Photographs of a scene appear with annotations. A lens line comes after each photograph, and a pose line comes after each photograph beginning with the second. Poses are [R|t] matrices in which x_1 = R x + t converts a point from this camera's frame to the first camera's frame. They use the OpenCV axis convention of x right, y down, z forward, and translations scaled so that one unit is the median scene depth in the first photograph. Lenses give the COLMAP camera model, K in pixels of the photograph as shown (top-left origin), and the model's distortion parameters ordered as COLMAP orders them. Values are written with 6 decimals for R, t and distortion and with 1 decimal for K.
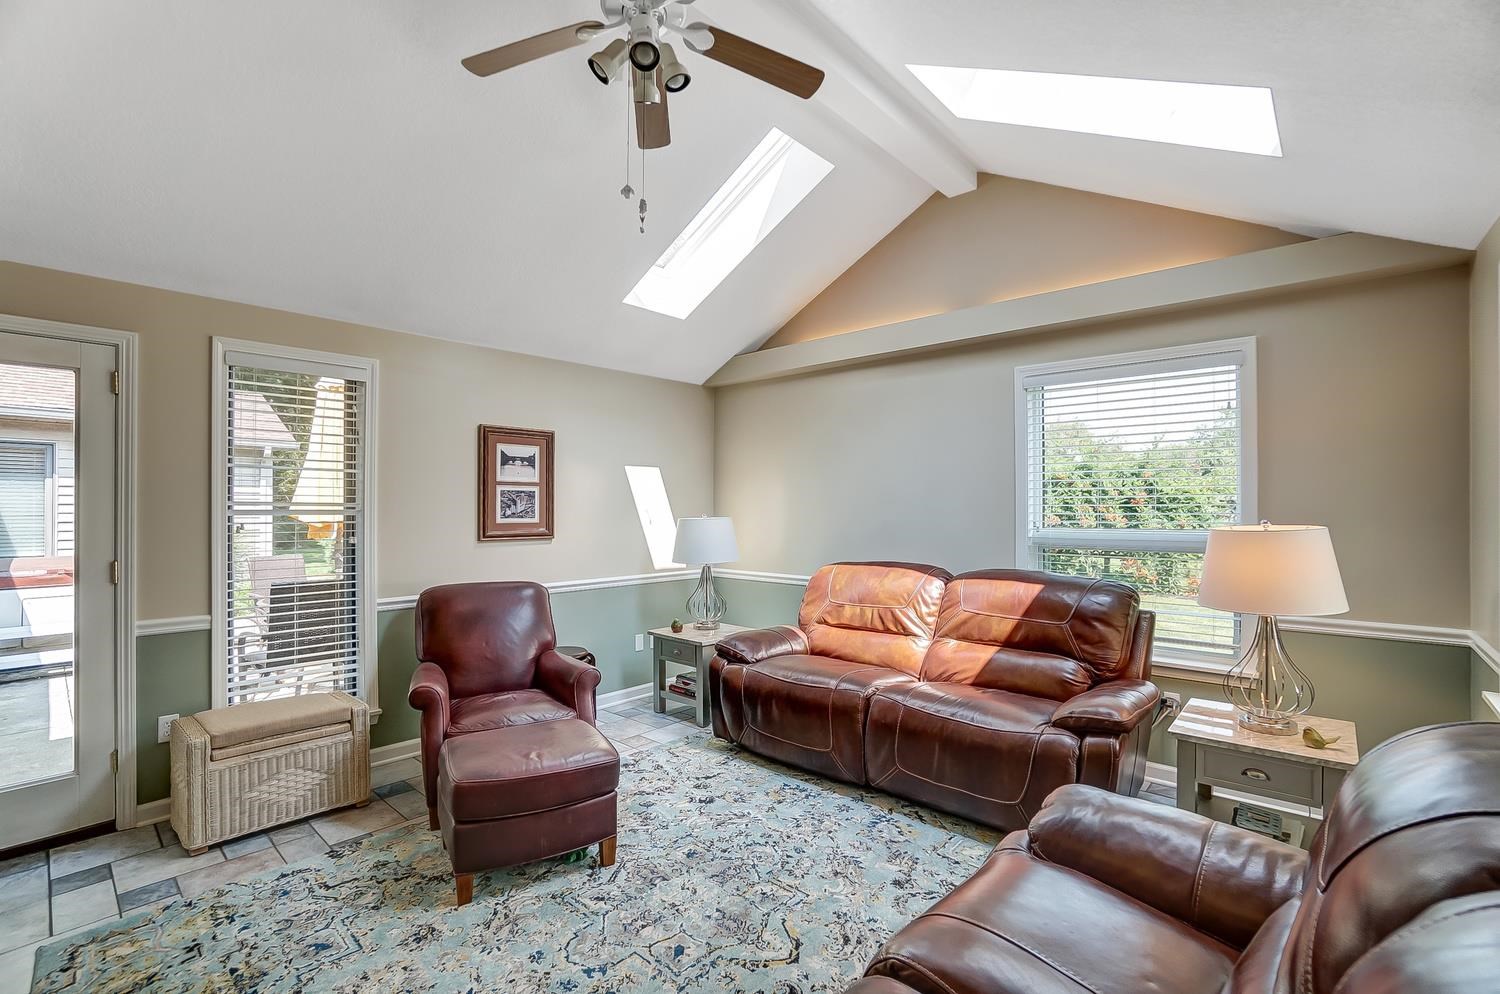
lens RADIAL K [[675.7, 0, 749.9], [0, 675.7, 500.0], [0, 0, 1]] dist [-0.018489, 0.002960]
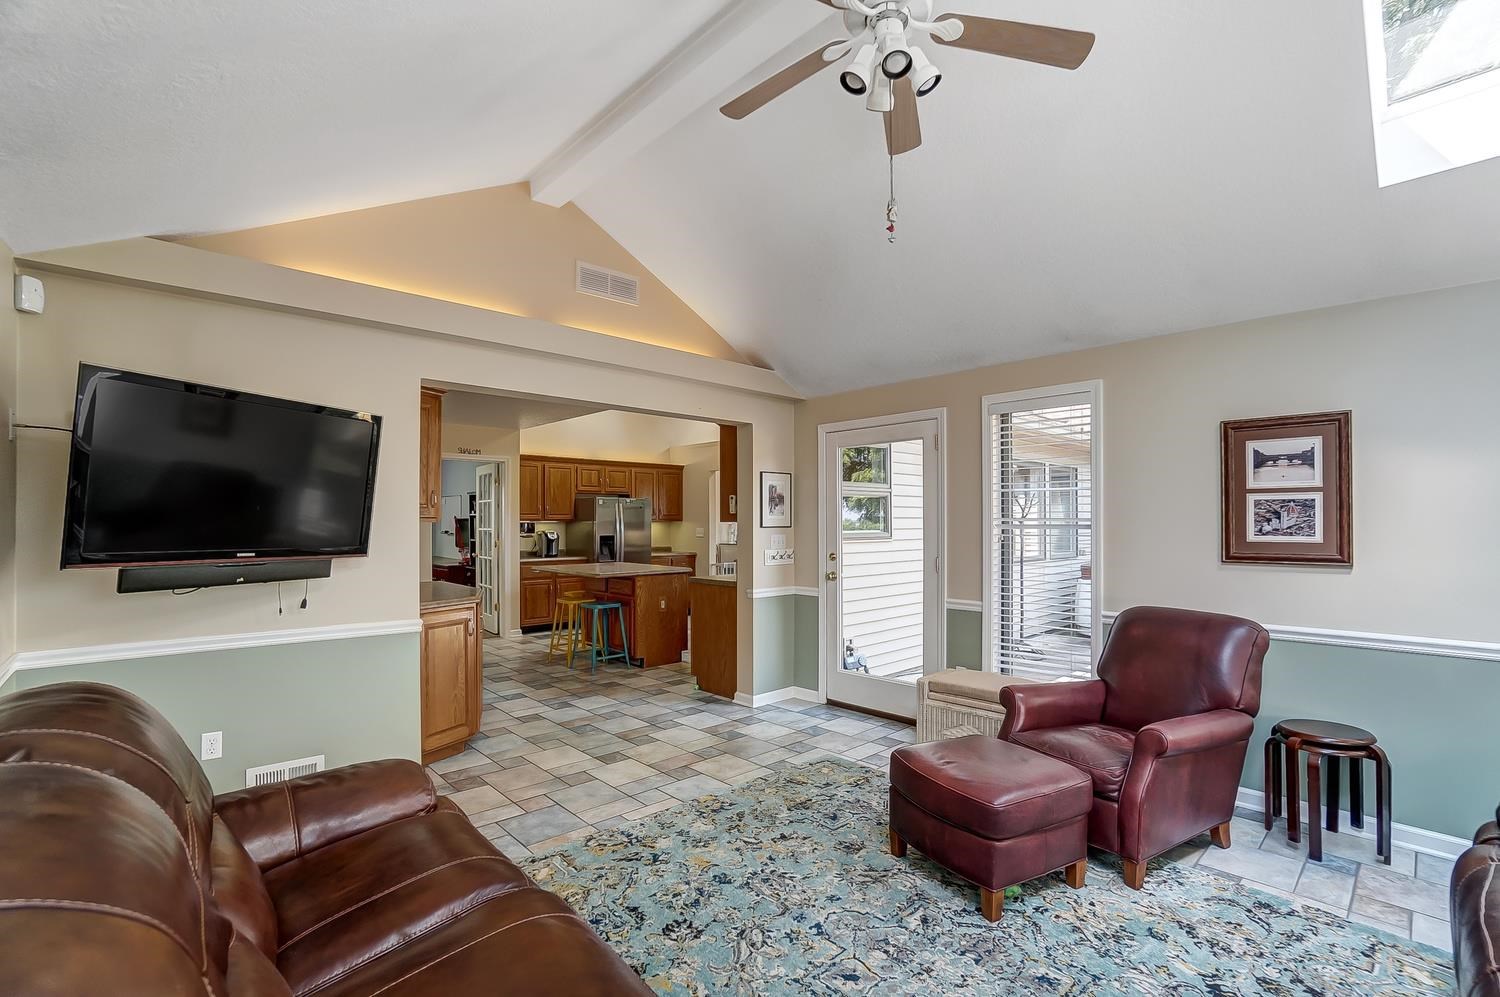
lens RADIAL K [[675.7, 0, 751.1], [0, 675.7, 510.9], [0, 0, 1]] dist [-0.018489, 0.002960]
pose [[-0.064432, -0.013898, -0.997825, 0.475181], [0.018214, 0.999720, -0.015100, -0.000661], [0.997756, -0.019147, -0.064161, 0.492210]]
